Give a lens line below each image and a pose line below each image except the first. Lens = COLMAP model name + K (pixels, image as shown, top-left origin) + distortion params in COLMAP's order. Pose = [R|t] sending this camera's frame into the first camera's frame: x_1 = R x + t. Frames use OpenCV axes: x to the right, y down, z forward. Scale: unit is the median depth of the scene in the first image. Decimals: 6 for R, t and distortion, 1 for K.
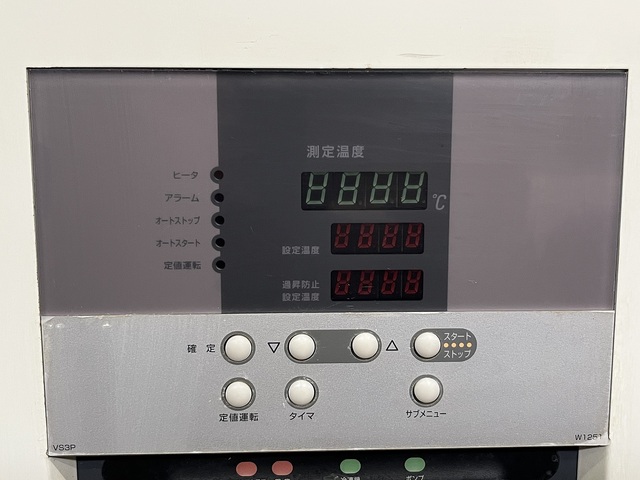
lens RADIAL K [[761.0, 0, 318.8], [0, 761.0, 239.3], [0, 0, 1]] dist [0.004722, 0.000000]
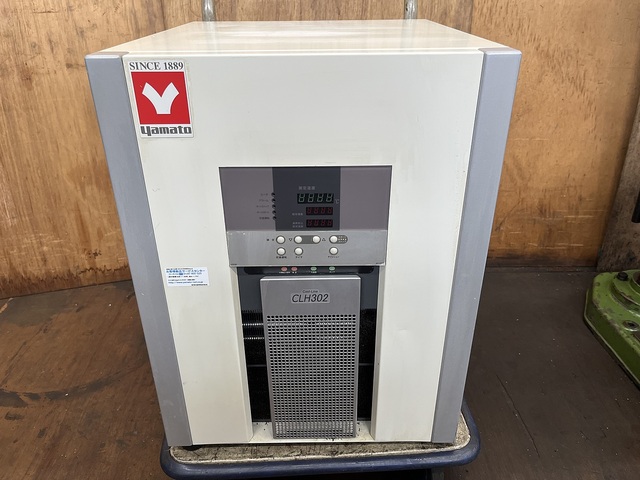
lens RADIAL K [[480.8, 0, 317.7], [0, 480.8, 240.7], [0, 0, 1]] dist [0.003545, -0.000232]
pose [[0.998982, 0.013108, -0.043172, 0.167013], [0.001691, 0.945319, 0.326143, -0.594210], [0.045087, -0.325884, 0.944334, -1.137546]]
